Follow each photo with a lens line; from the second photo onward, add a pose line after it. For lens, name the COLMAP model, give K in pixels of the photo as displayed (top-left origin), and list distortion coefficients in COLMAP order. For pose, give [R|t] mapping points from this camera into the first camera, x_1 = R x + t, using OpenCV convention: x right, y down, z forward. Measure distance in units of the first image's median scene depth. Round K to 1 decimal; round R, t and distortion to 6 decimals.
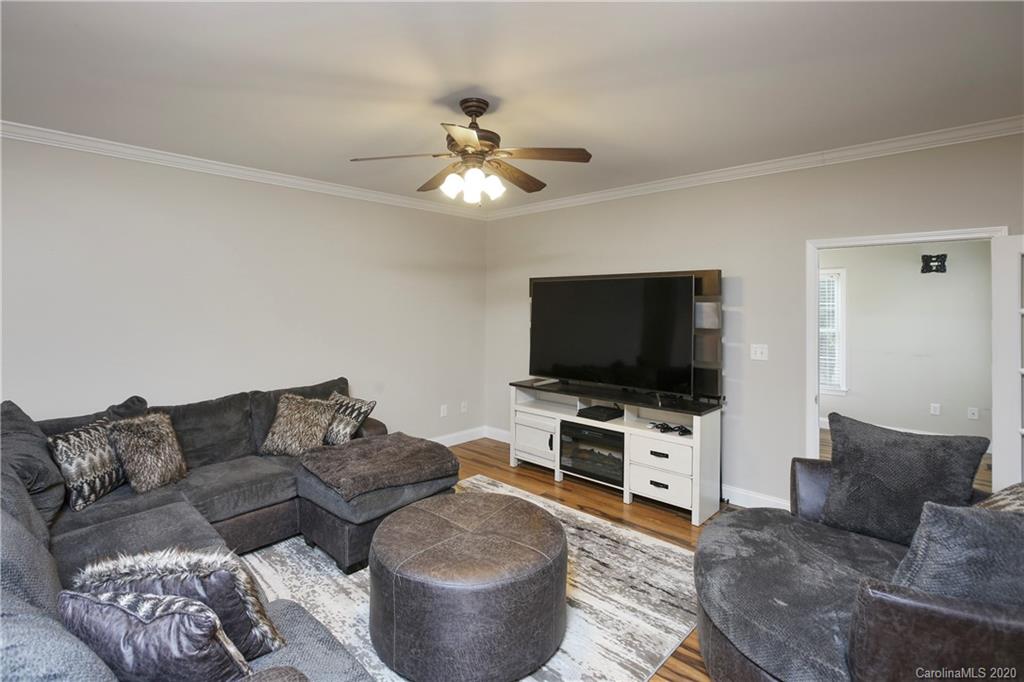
lens RADIAL K [[475.7, 0, 506.3], [0, 475.7, 306.9], [0, 0, 1]] dist [-0.020611, 0.011681]
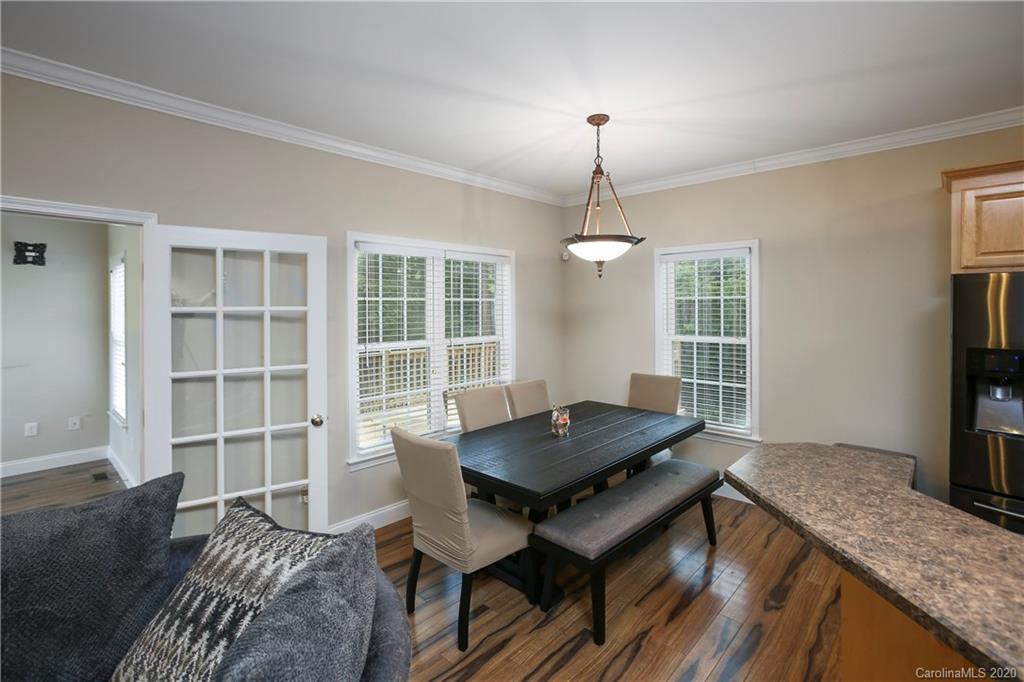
lens RADIAL K [[475.7, 0, 506.3], [0, 475.7, 306.9], [0, 0, 1]] dist [-0.020611, 0.011681]
pose [[0.003225, -0.001848, 0.999993, 0.135603], [0.000758, 0.999998, 0.001845, 0.000813], [-0.999995, 0.000752, 0.003227, 0.262357]]
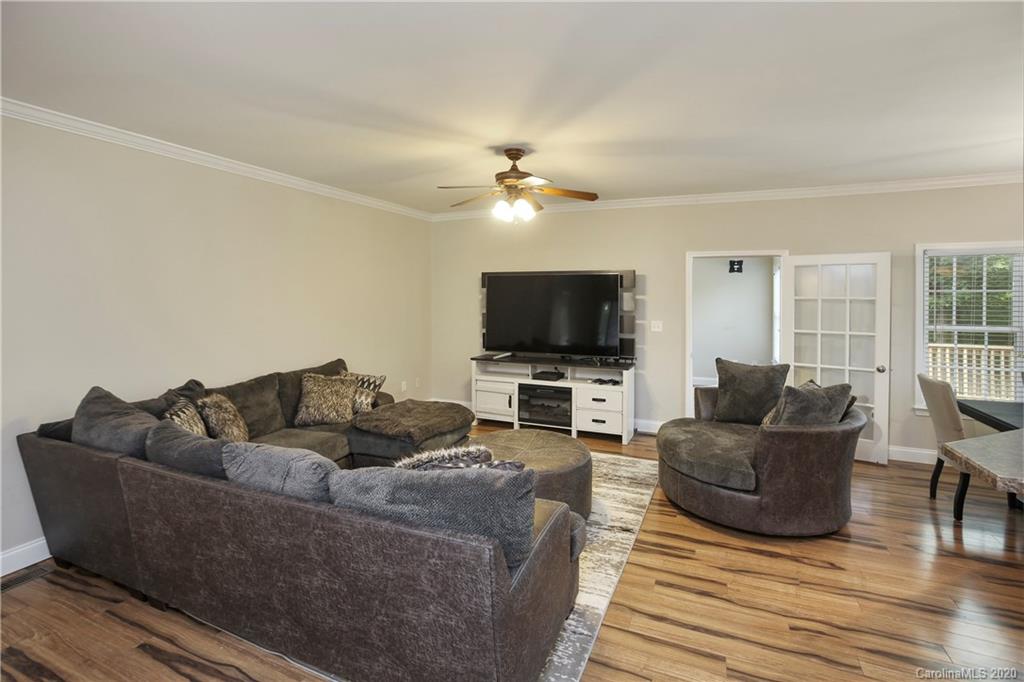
lens RADIAL K [[464.7, 0, 528.8], [0, 464.7, 305.3], [0, 0, 1]] dist [0.002048, 0.000943]
pose [[0.932763, -0.007536, 0.360412, -0.368271], [-0.000651, 0.999745, 0.022589, -0.002983], [-0.360490, -0.021304, 0.932520, -0.213686]]
